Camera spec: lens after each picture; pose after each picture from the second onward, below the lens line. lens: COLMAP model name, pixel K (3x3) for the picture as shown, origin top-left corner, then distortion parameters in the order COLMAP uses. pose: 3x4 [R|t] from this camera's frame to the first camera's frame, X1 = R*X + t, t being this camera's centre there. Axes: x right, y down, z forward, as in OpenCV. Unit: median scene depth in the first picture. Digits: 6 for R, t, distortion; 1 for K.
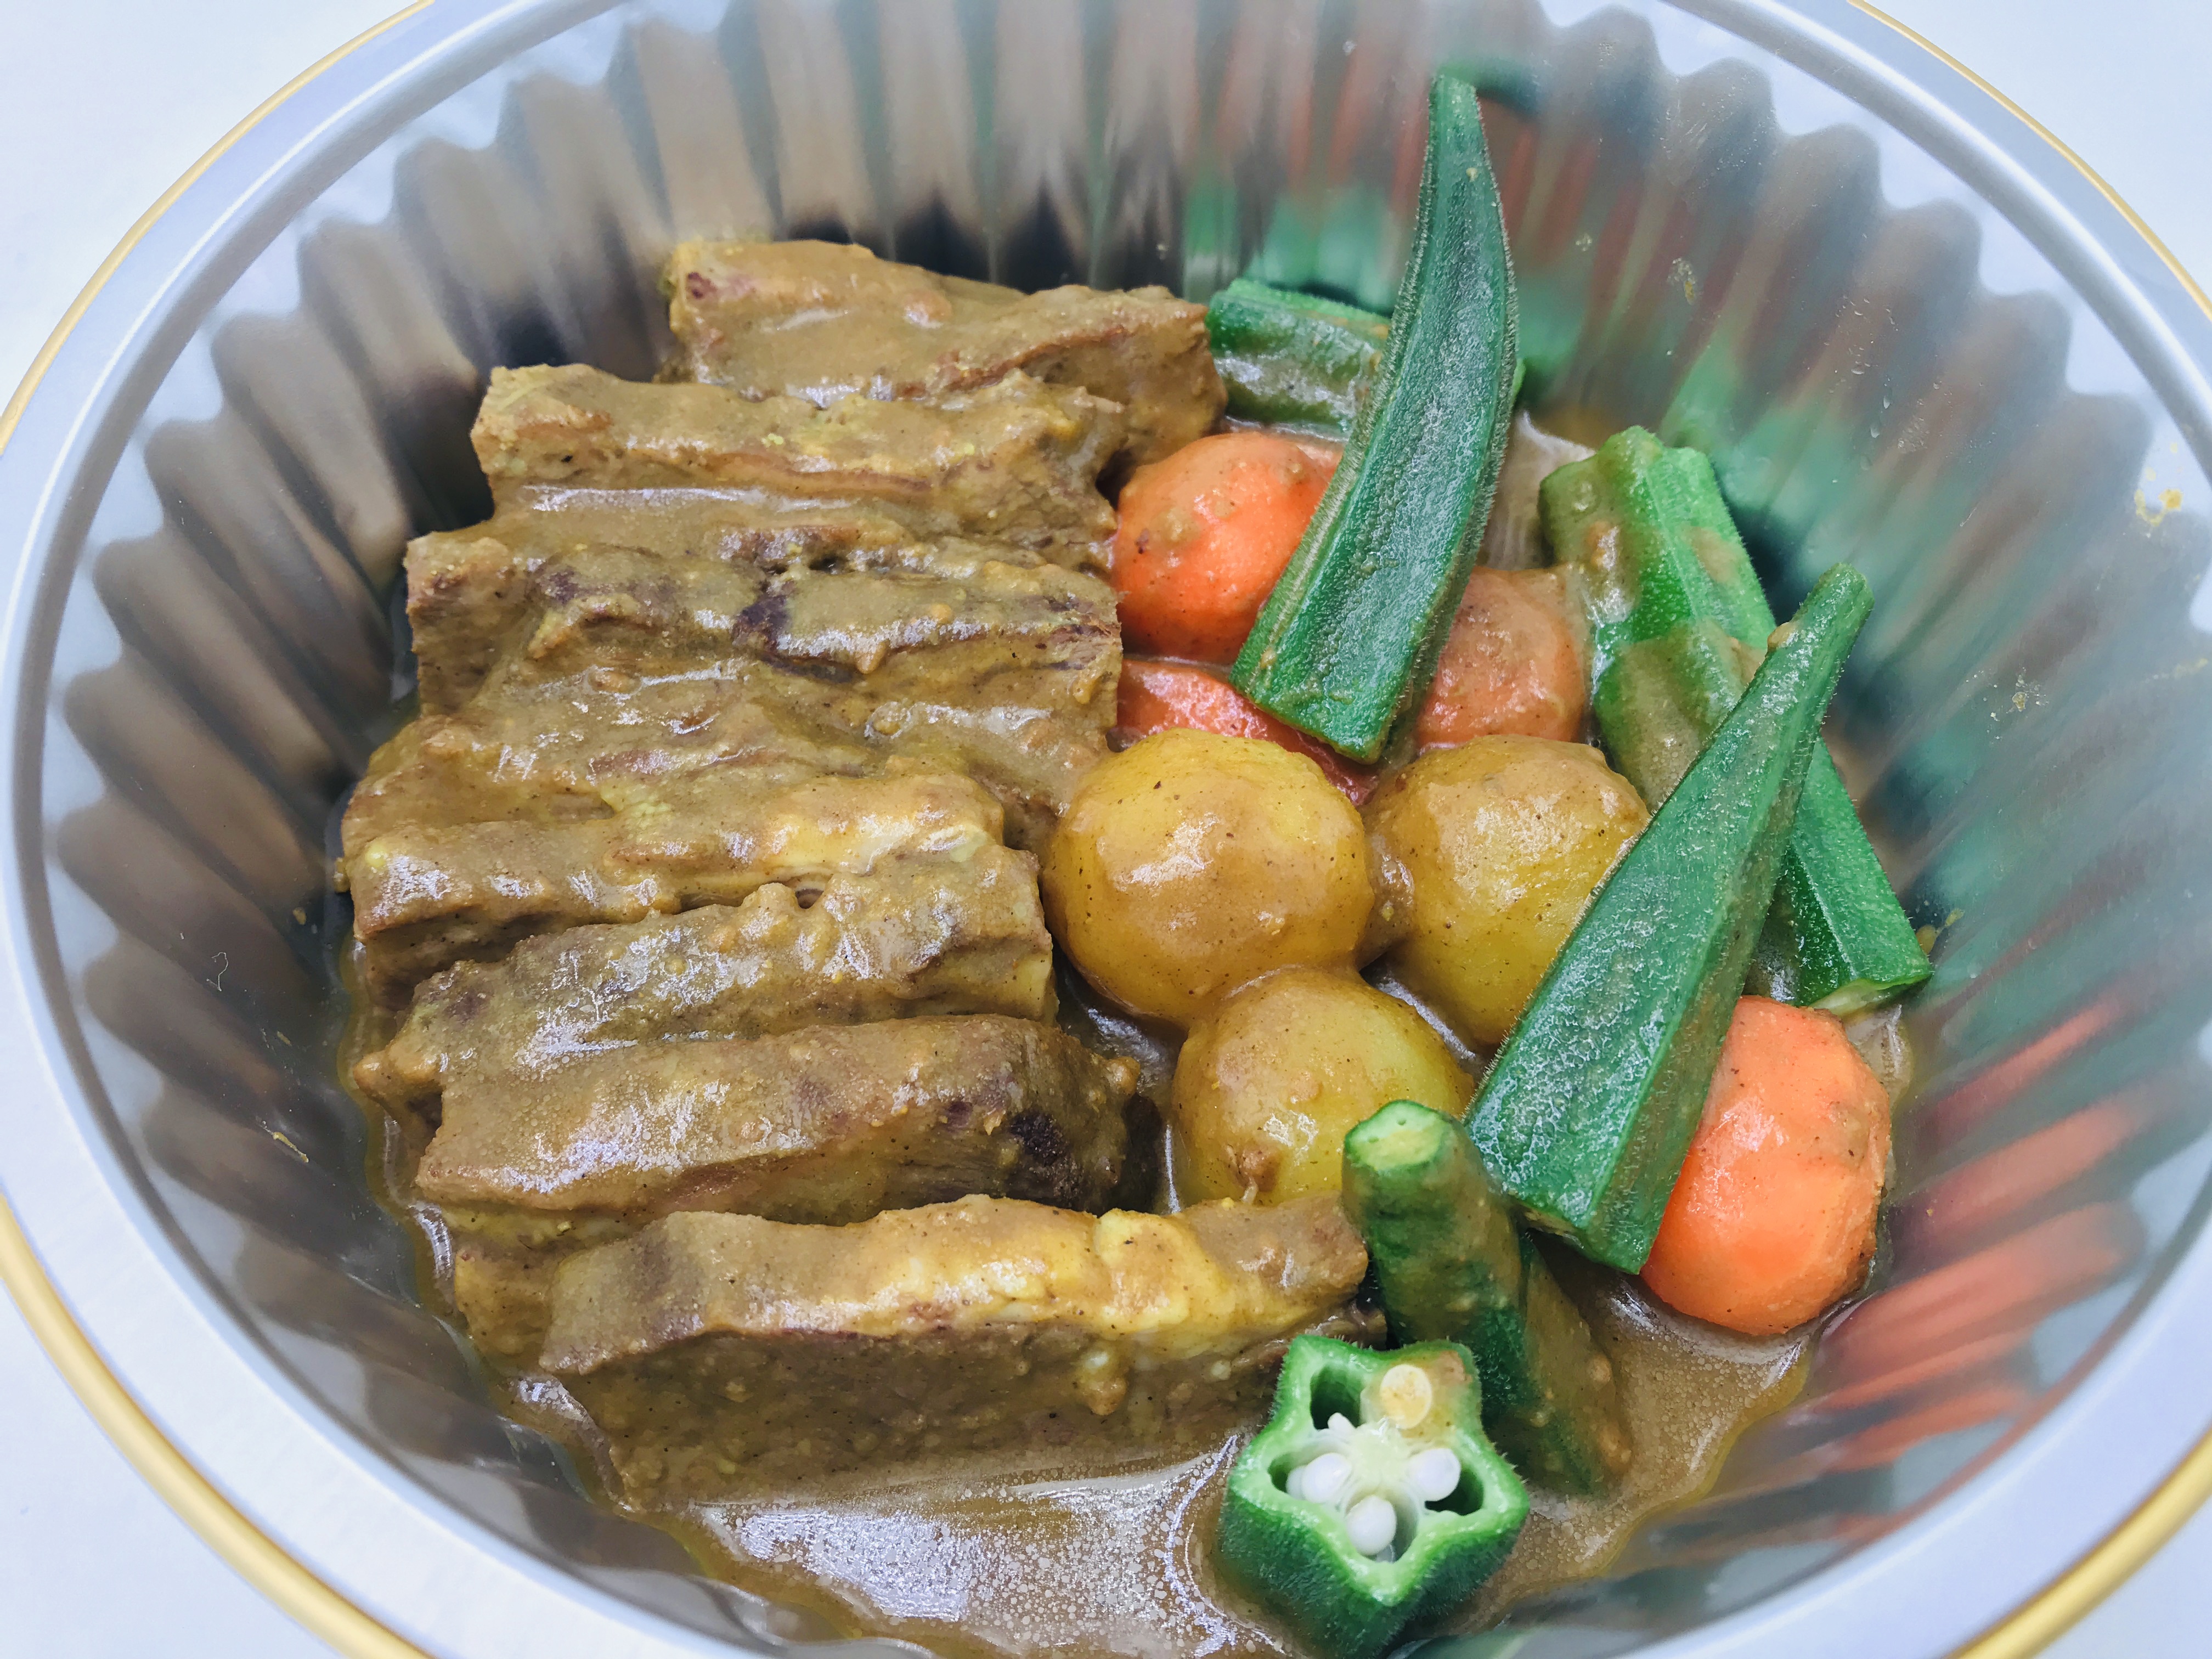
lens RADIAL K [[1895.0, 0, 1112.6], [0, 1895.0, 813.2], [0, 0, 1]] dist [-0.044216, -0.050168]
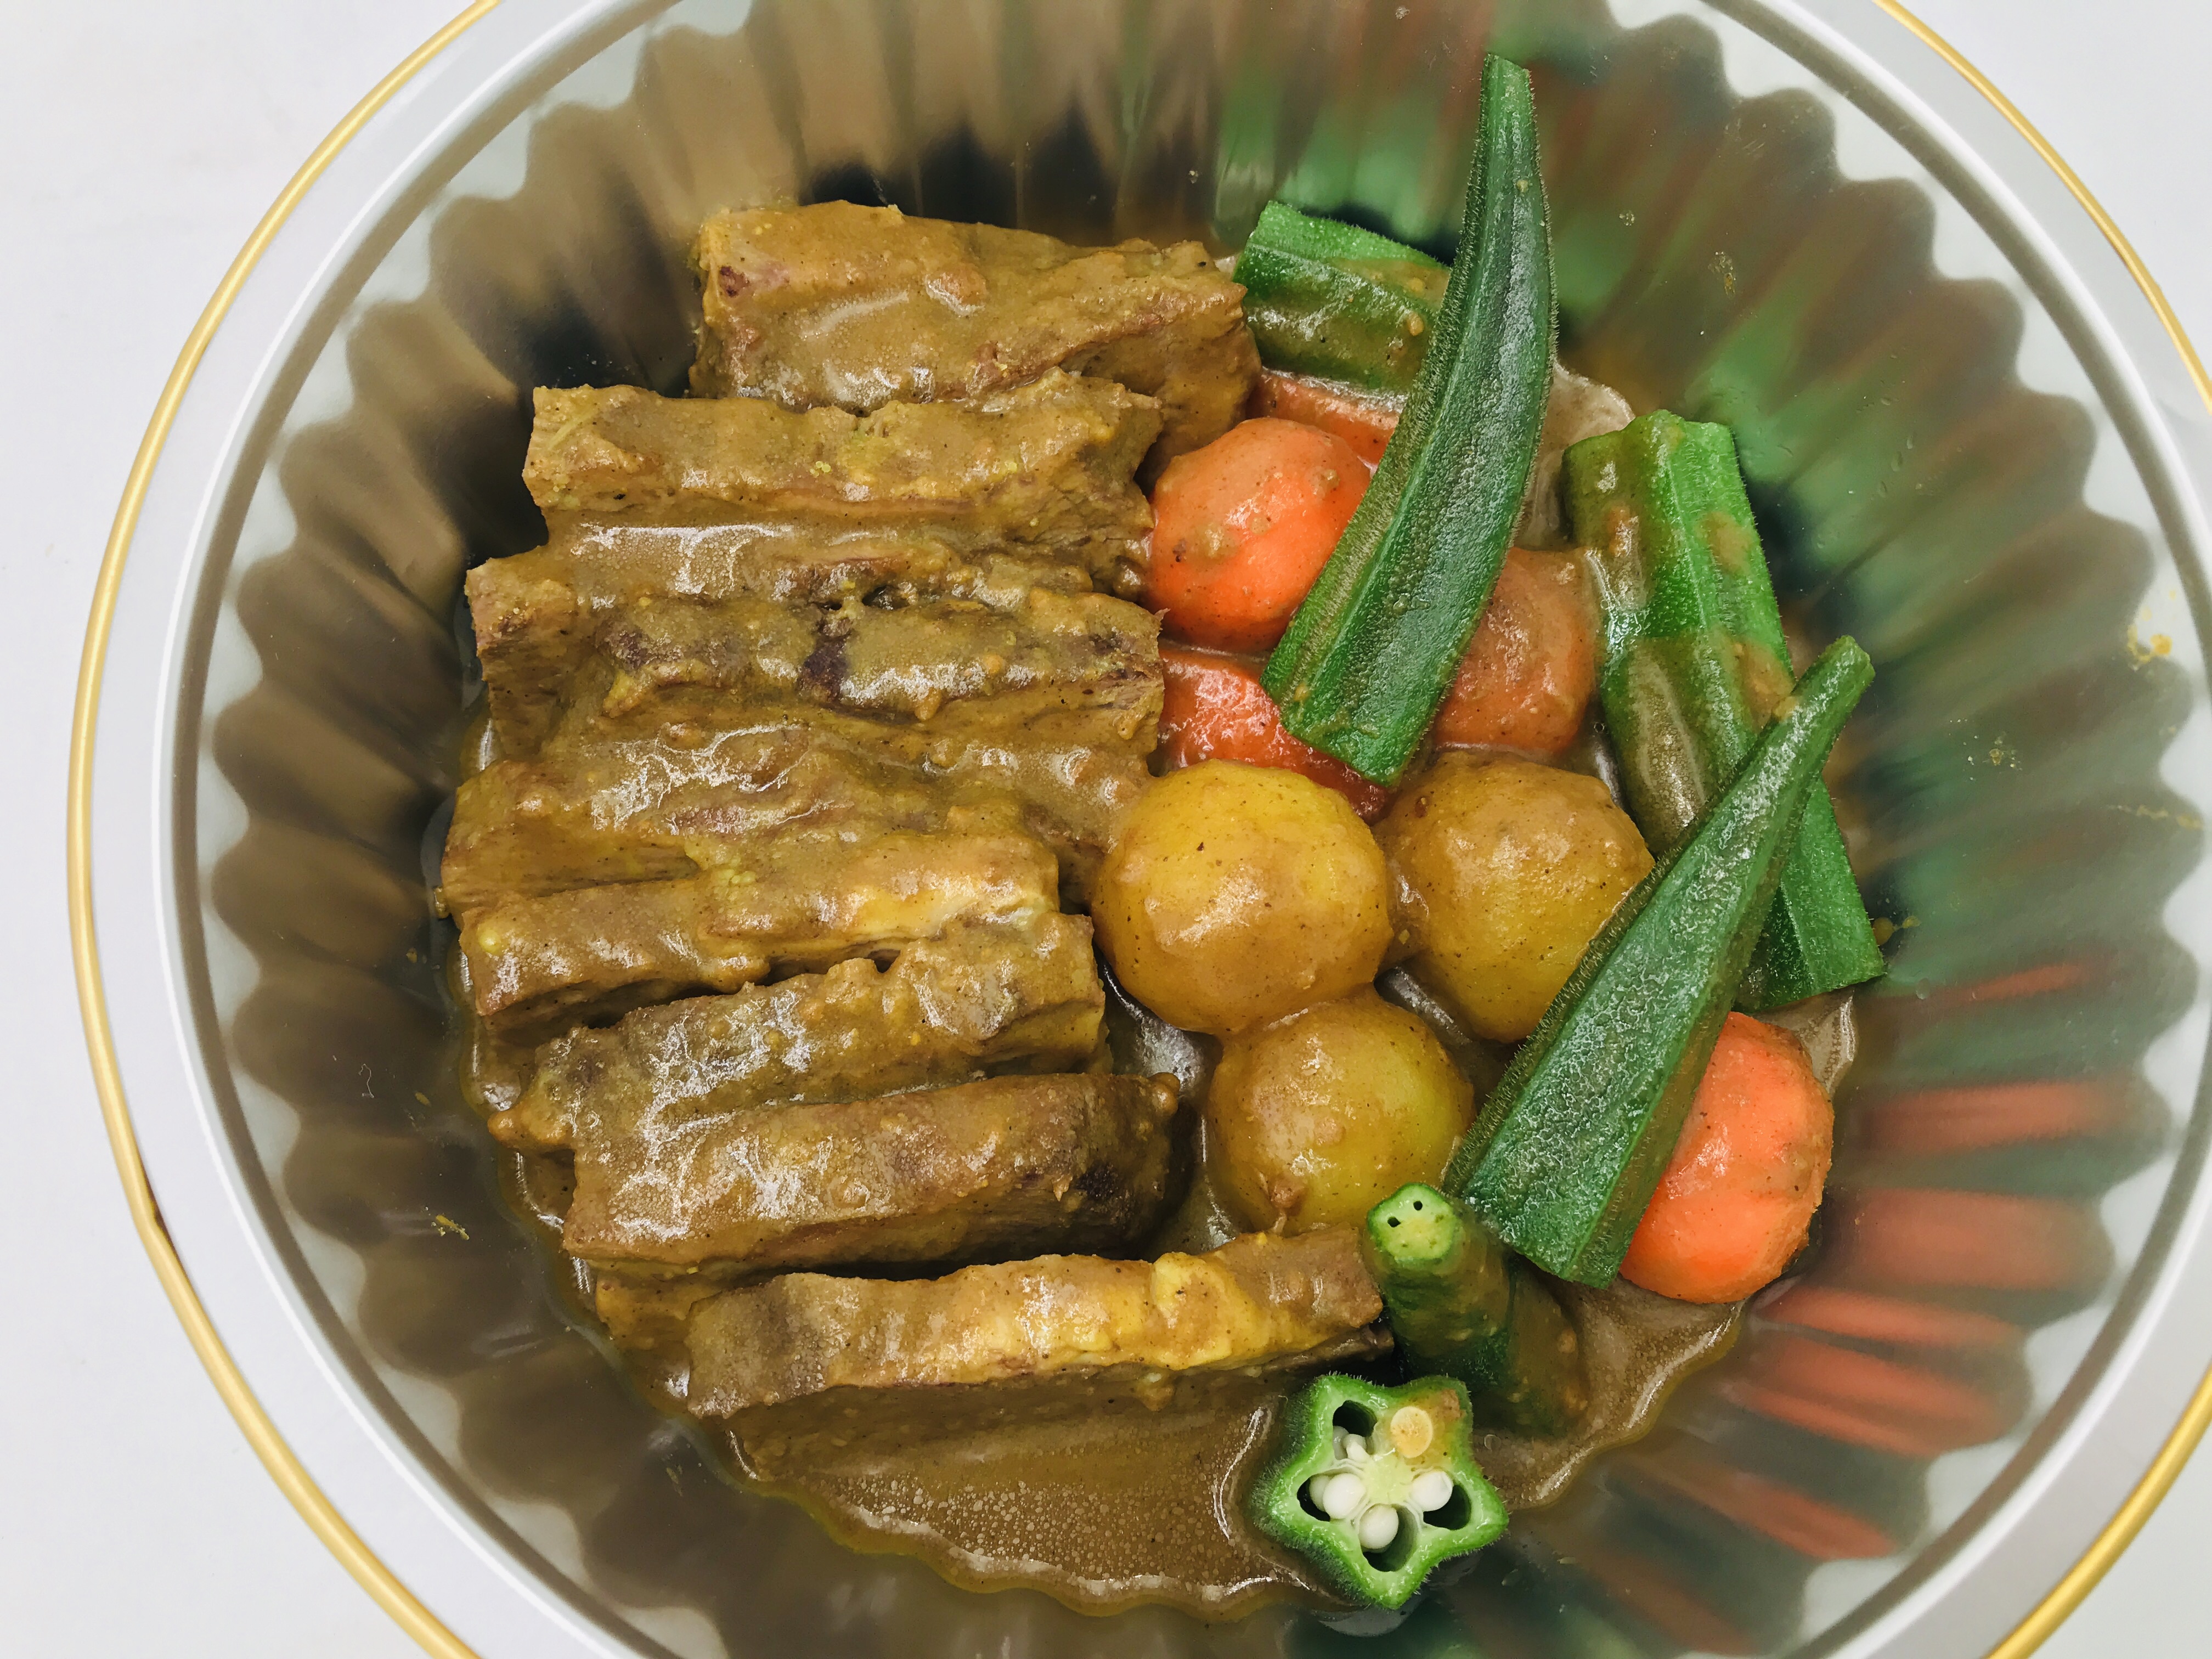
lens RADIAL K [[1895.0, 0, 1111.5], [0, 1895.0, 827.0], [0, 0, 1]] dist [-0.044216, -0.050168]
pose [[0.999676, -0.003144, 0.025252, -0.053797], [-0.004412, 0.955903, 0.293648, -0.337902], [-0.025061, -0.293665, 0.955580, -0.033267]]
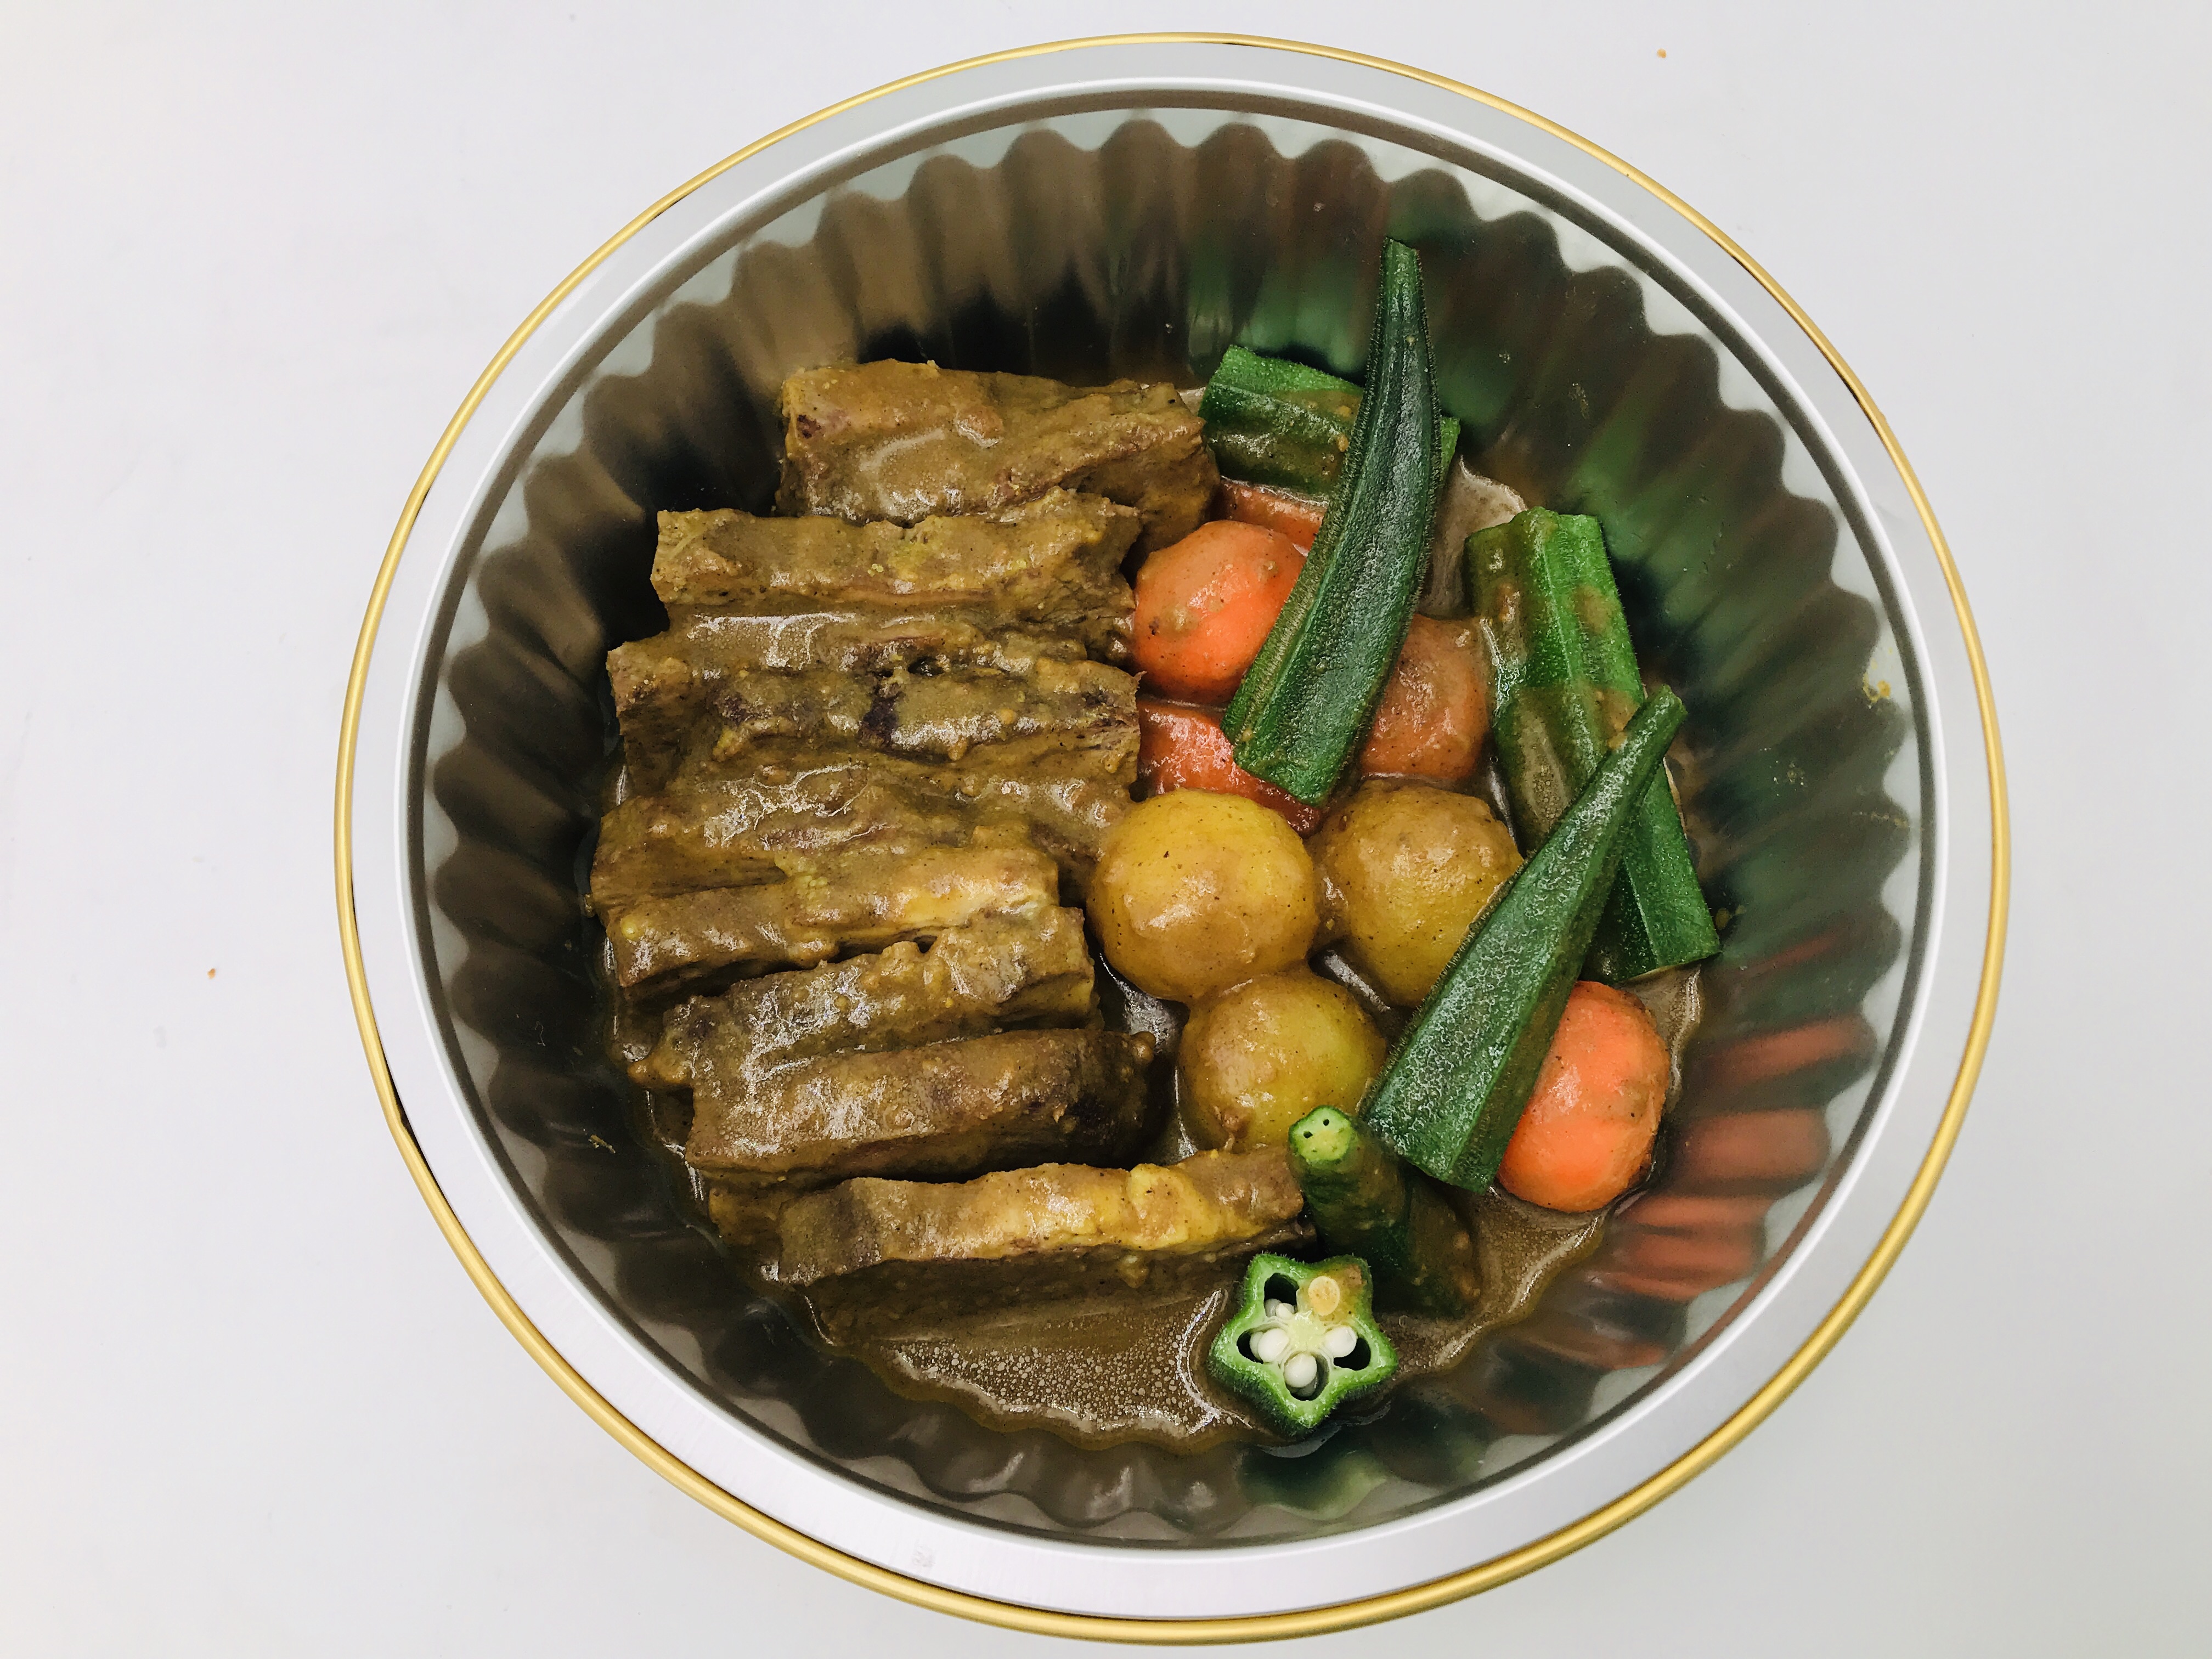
lens RADIAL K [[1895.0, 0, 1110.9], [0, 1895.0, 809.2], [0, 0, 1]] dist [-0.044216, -0.050168]
pose [[0.999673, -0.015074, -0.020668, 0.011774], [0.020008, 0.964169, 0.264533, -0.415323], [0.015940, -0.264860, 0.964155, -0.352335]]
